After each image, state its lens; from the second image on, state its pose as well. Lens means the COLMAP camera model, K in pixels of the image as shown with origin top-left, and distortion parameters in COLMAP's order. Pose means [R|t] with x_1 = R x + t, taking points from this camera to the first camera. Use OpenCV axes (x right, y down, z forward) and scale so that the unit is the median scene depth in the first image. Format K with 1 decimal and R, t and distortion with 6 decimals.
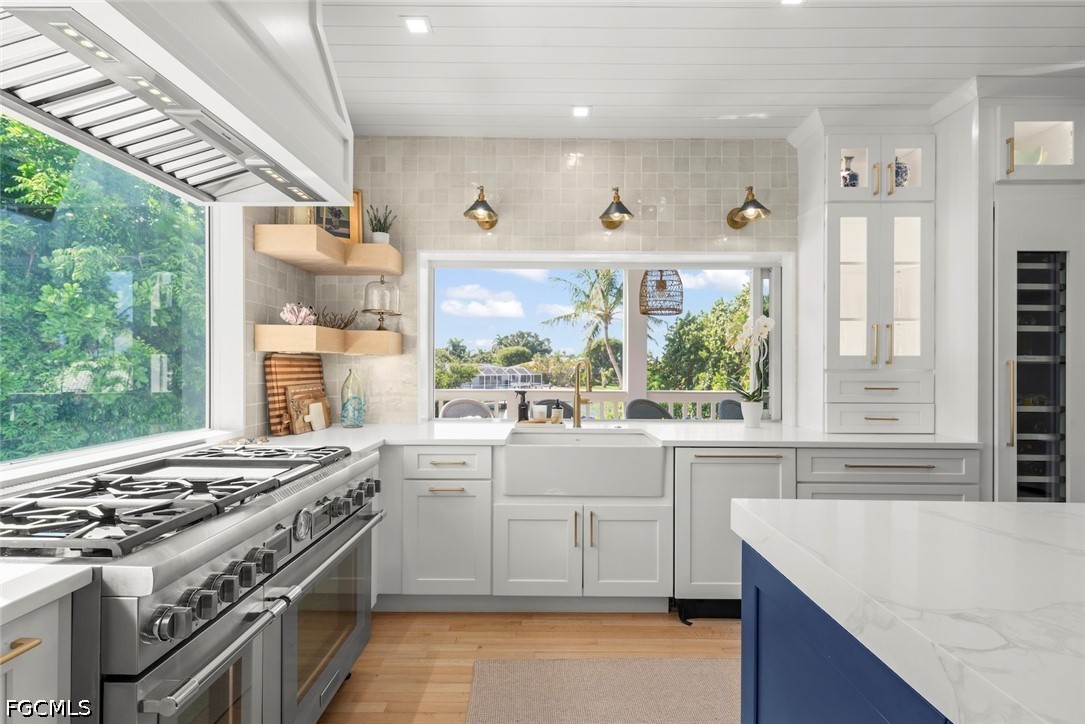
lens RADIAL K [[503.6, 0, 544.2], [0, 503.6, 364.1], [0, 0, 1]] dist [0.002025, 0.000182]
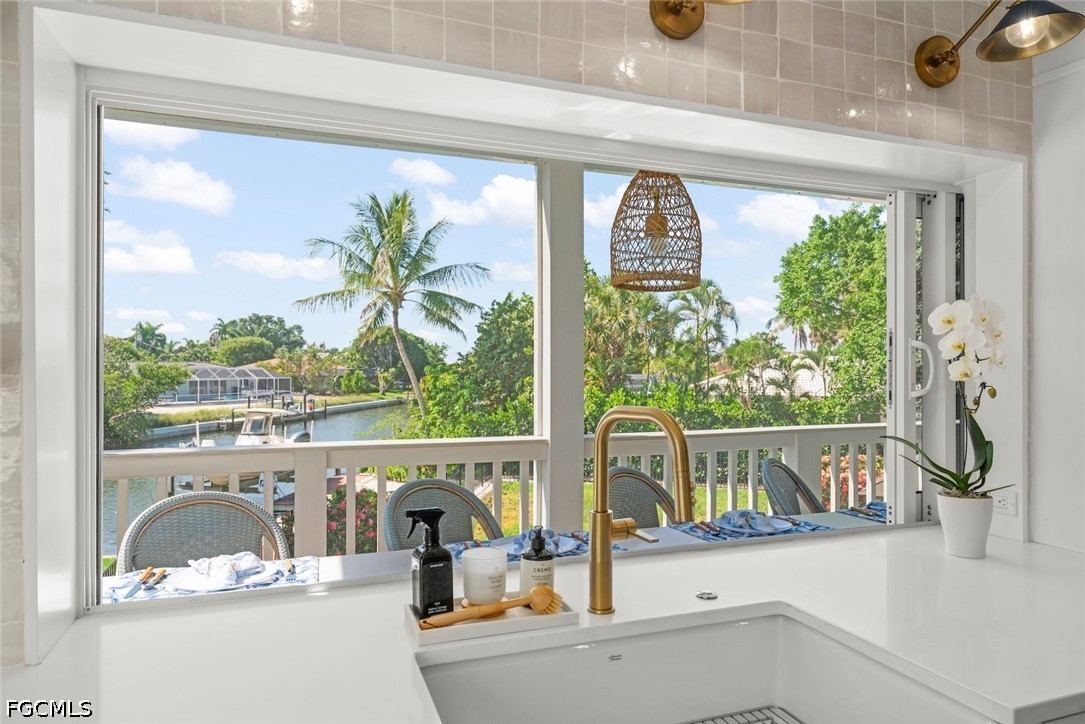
lens RADIAL K [[673.9, 0, 539.5], [0, 673.9, 365.2], [0, 0, 1]] dist [0.009016, 0.001237]
pose [[0.938871, -0.001015, 0.344267, -0.123785], [-0.000518, 0.999990, 0.004359, -0.038933], [-0.344268, -0.004271, 0.938862, 0.590238]]
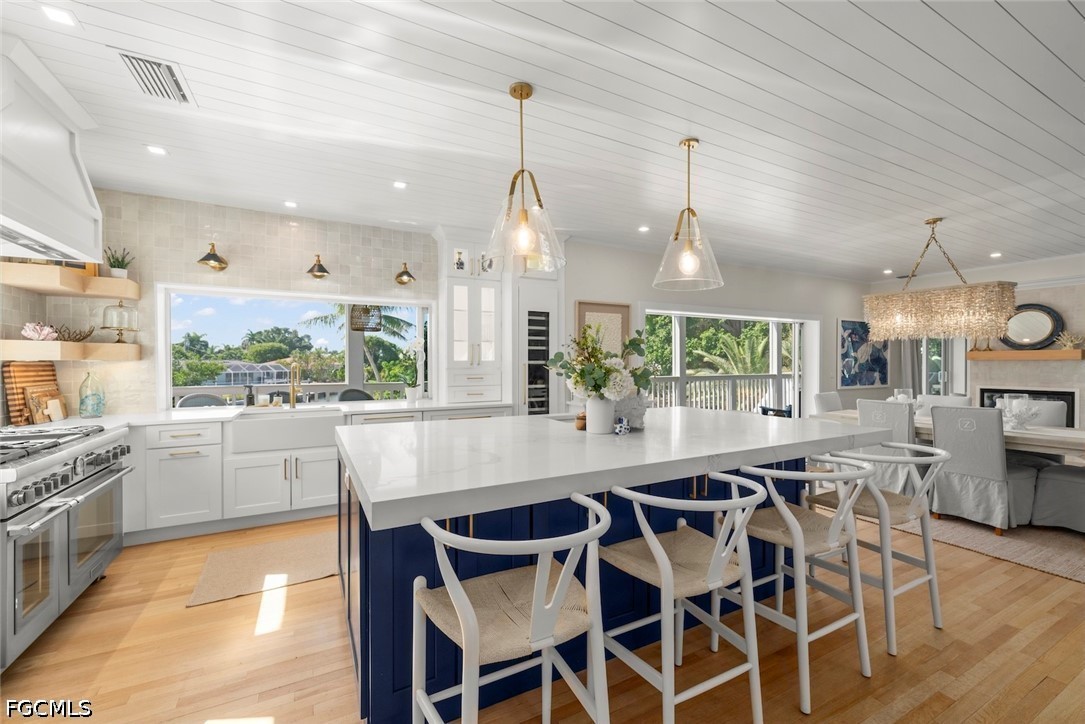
lens RADIAL K [[439.6, 0, 539.3], [0, 439.6, 363.9], [0, 0, 1]] dist [0.003544, -0.000791]
pose [[0.882236, -0.008110, 0.470737, 0.096115], [0.003742, 0.999941, 0.010215, -0.018542], [-0.470792, -0.007251, 0.882214, -0.510619]]
